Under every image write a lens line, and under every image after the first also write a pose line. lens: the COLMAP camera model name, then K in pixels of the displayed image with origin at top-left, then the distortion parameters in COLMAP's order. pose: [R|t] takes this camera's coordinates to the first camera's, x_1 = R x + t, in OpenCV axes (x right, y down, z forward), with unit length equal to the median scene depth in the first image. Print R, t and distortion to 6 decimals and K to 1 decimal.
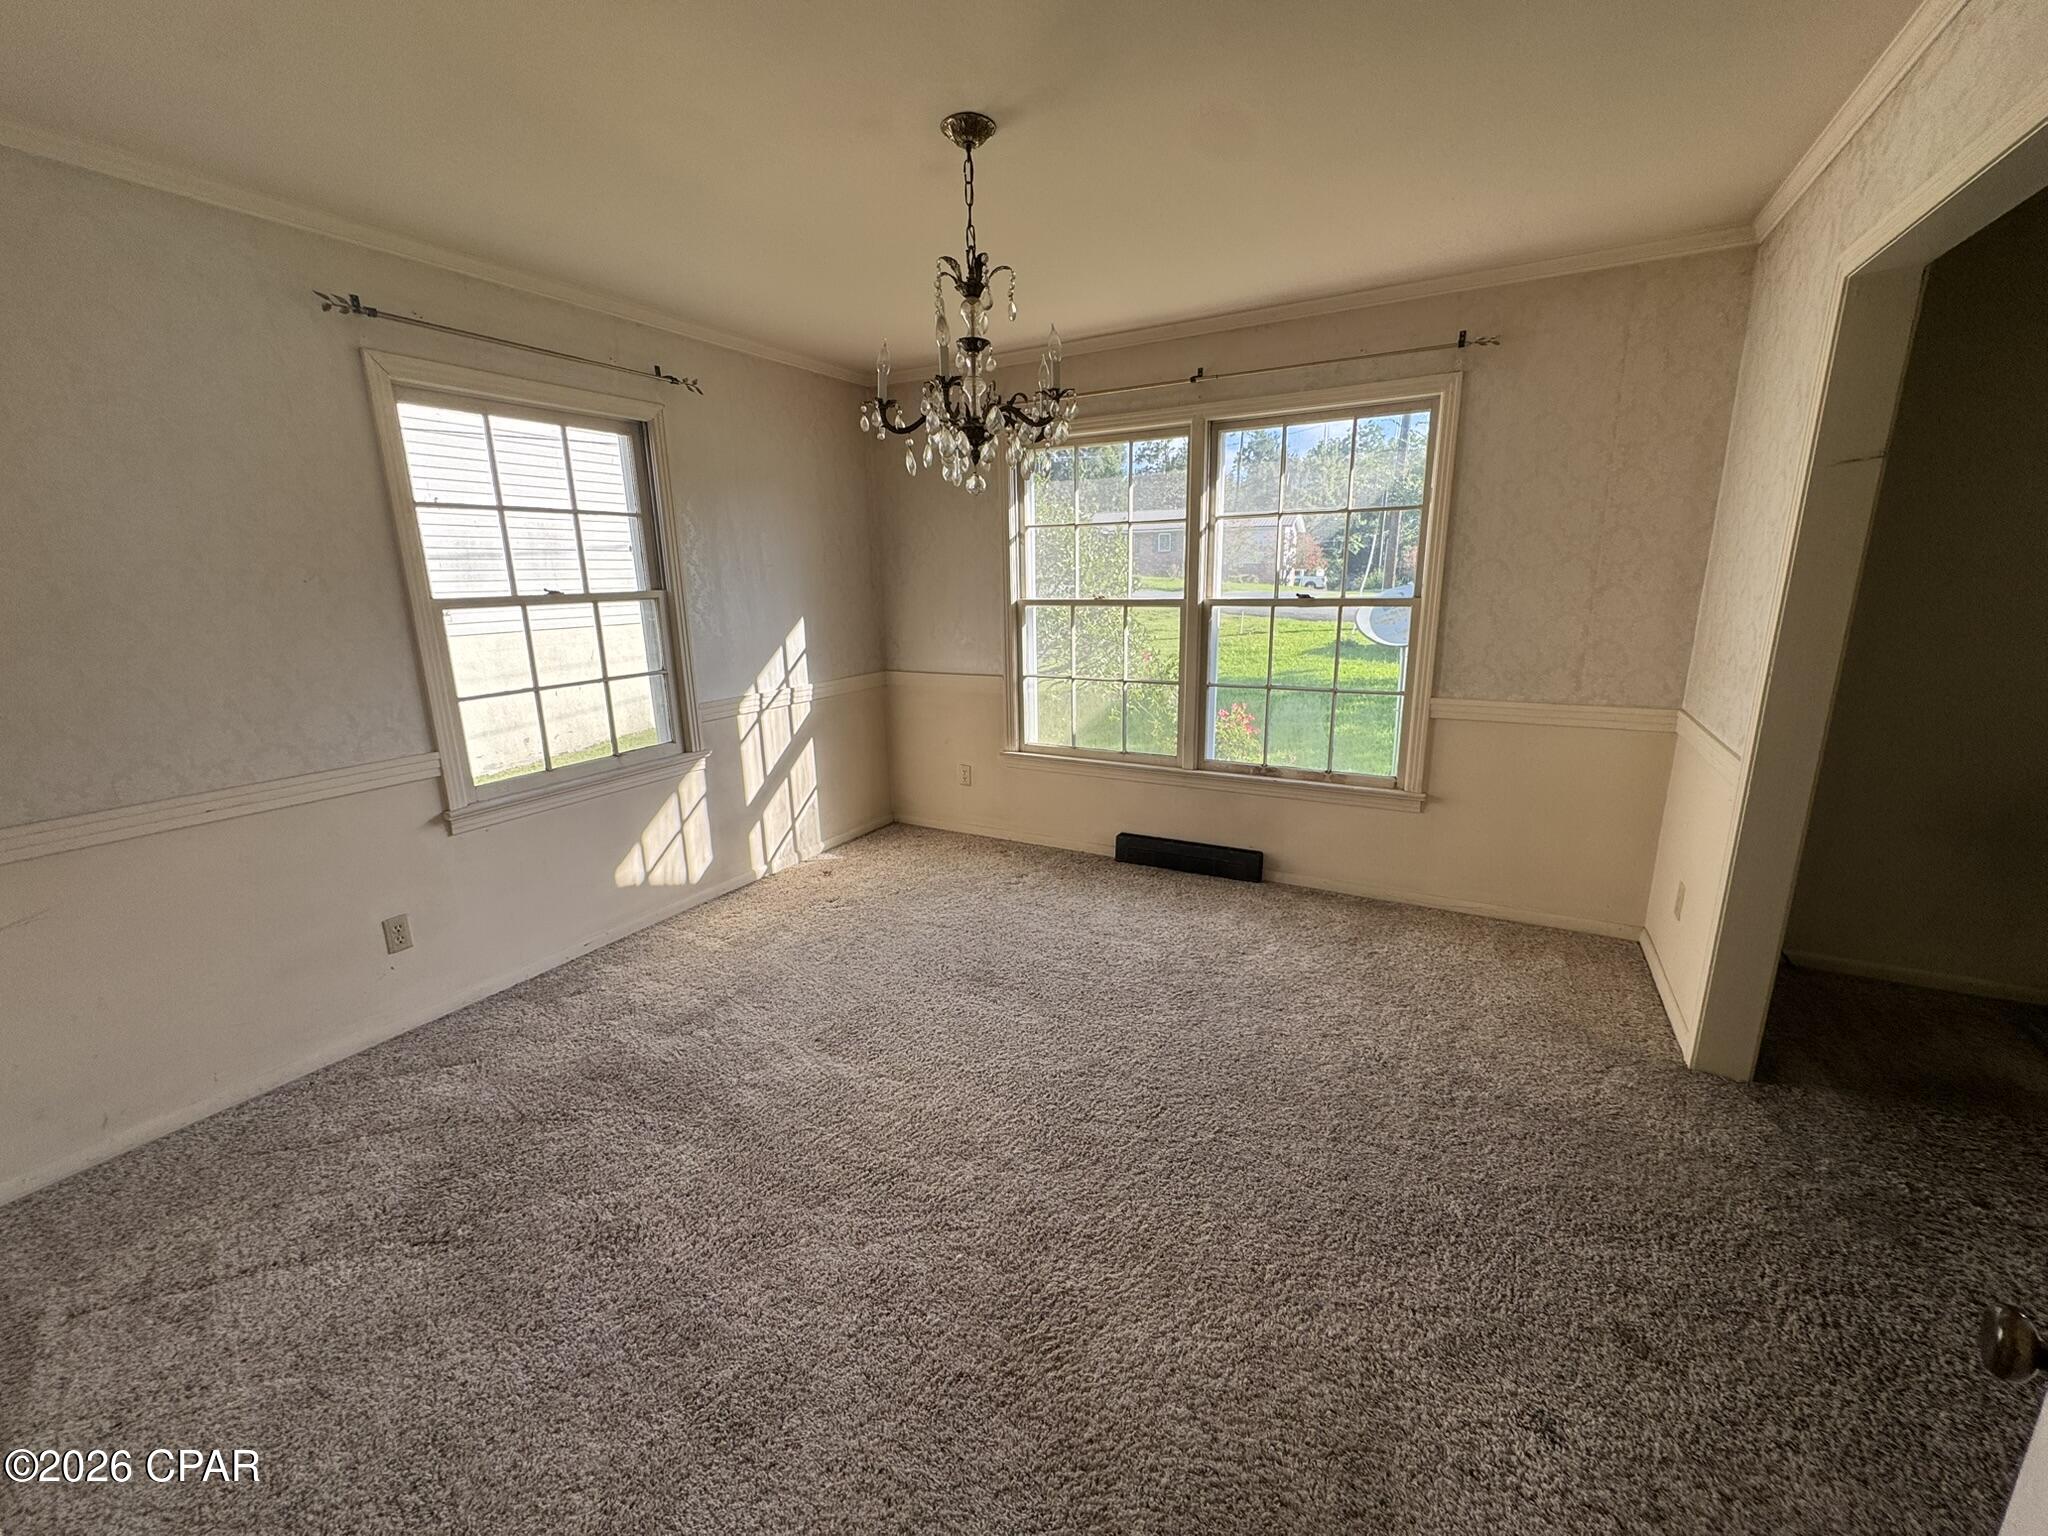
lens RADIAL K [[817.3, 0, 1033.4], [0, 817.3, 759.6], [0, 0, 1]] dist [-0.002038, -0.000108]
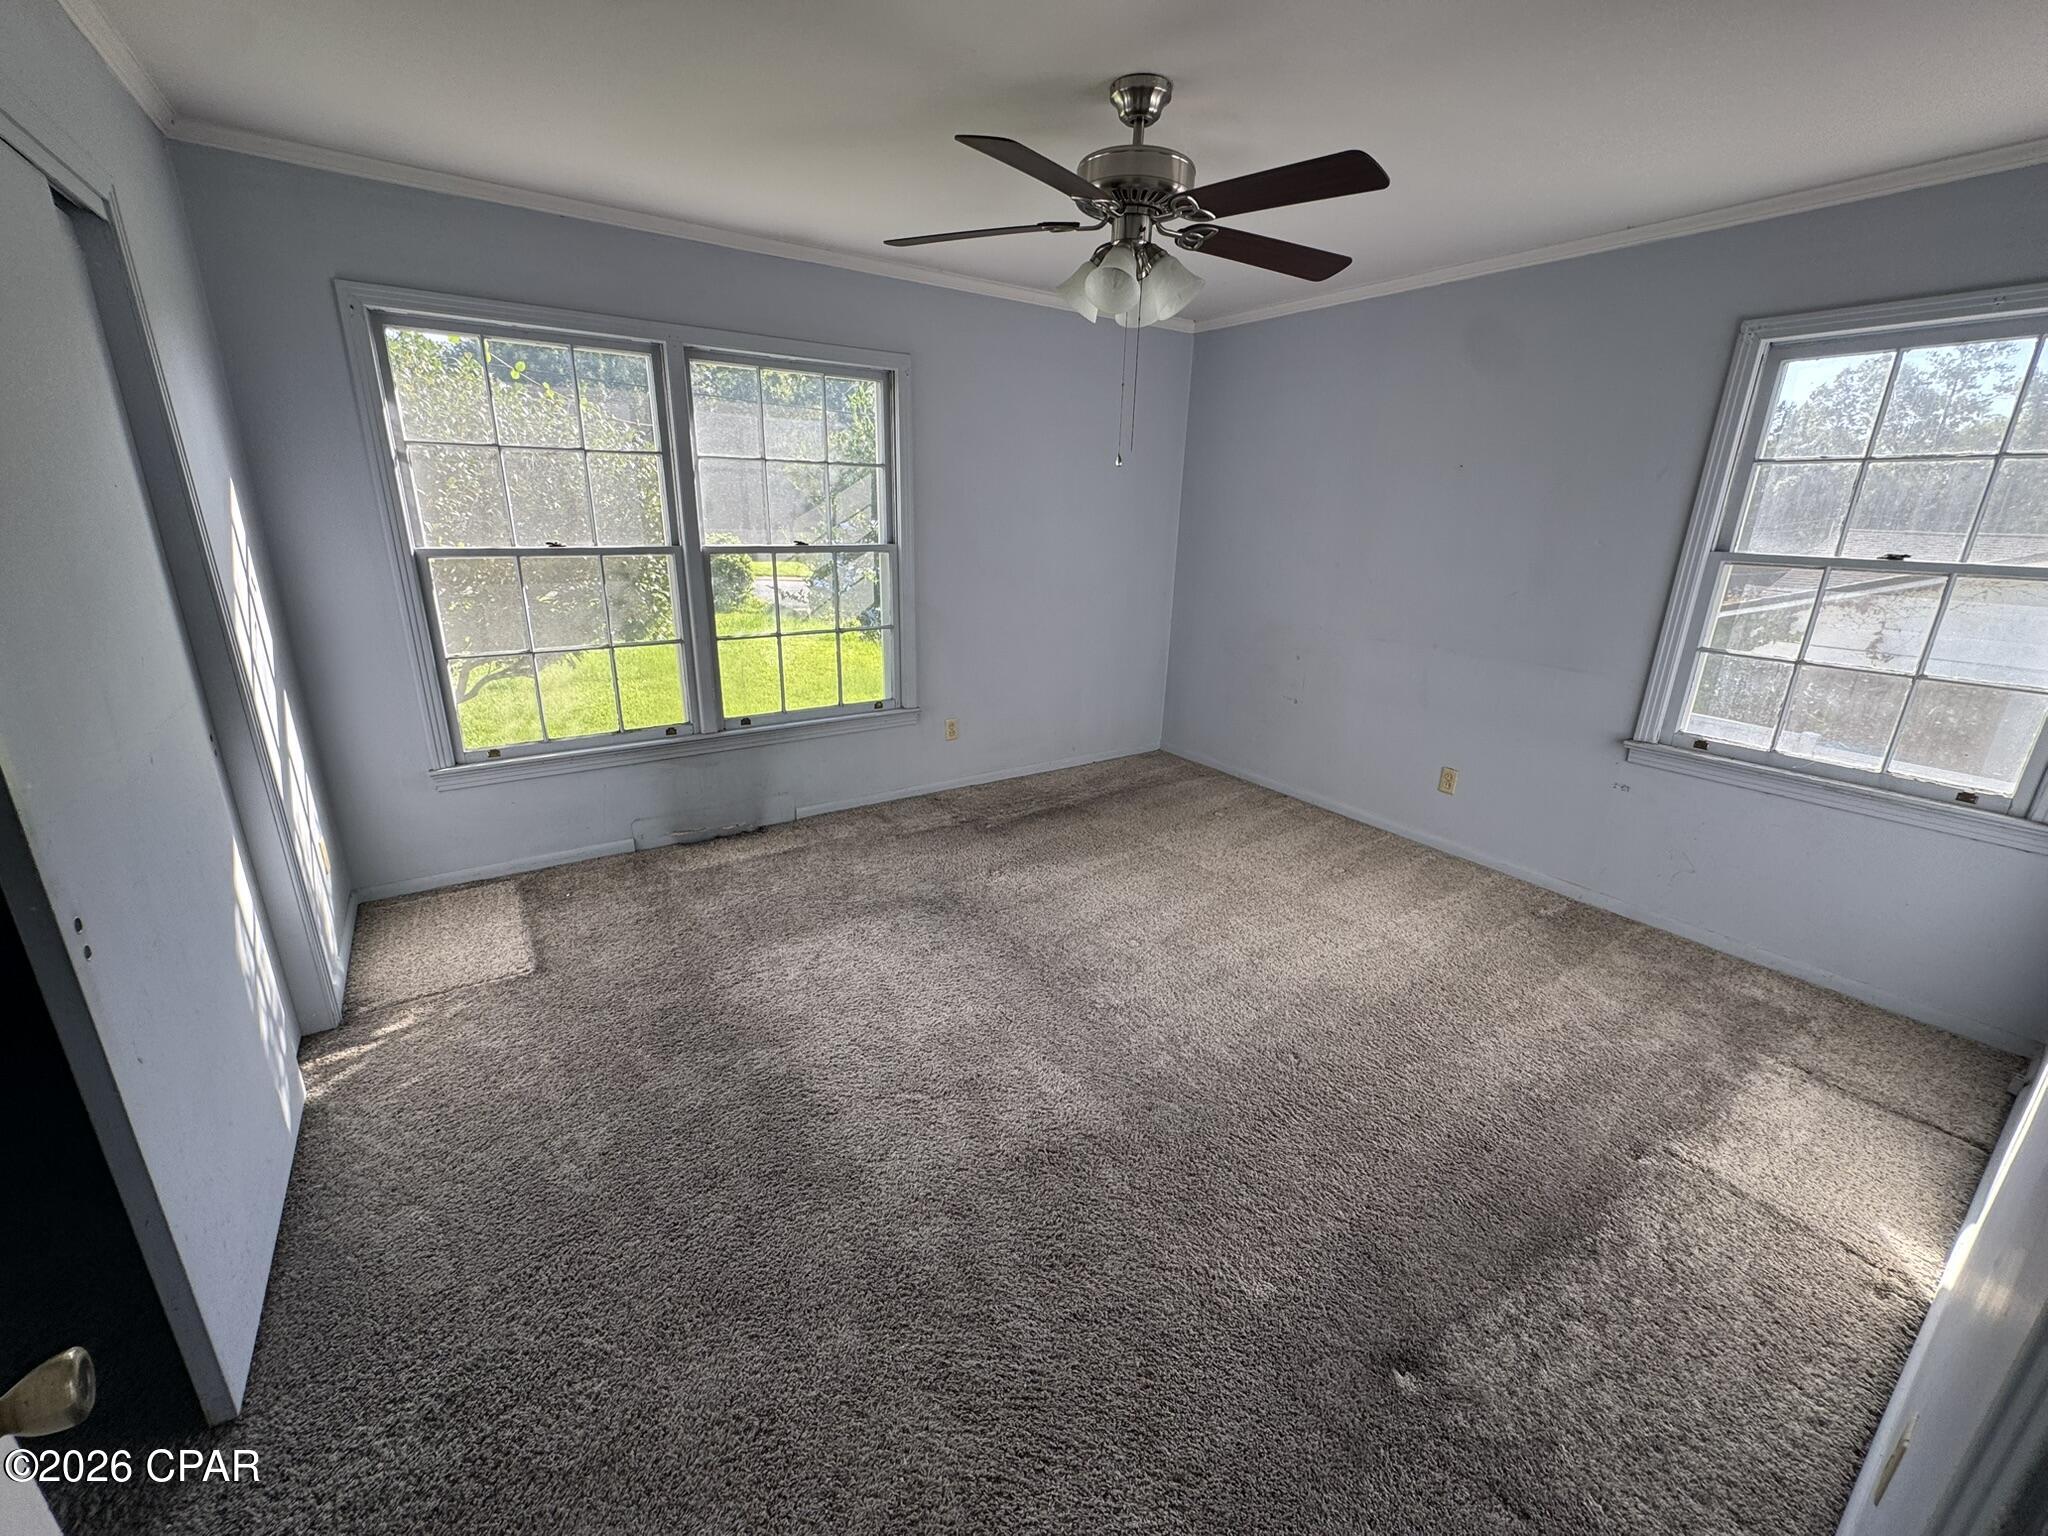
lens RADIAL K [[817.3, 0, 1023.7], [0, 817.3, 769.1], [0, 0, 1]] dist [-0.002038, -0.000108]
pose [[0.435389, -0.239764, 0.867727, -0.508471], [0.179350, 0.967661, 0.177386, -0.053410], [-0.882196, 0.078395, 0.464311, 0.281253]]
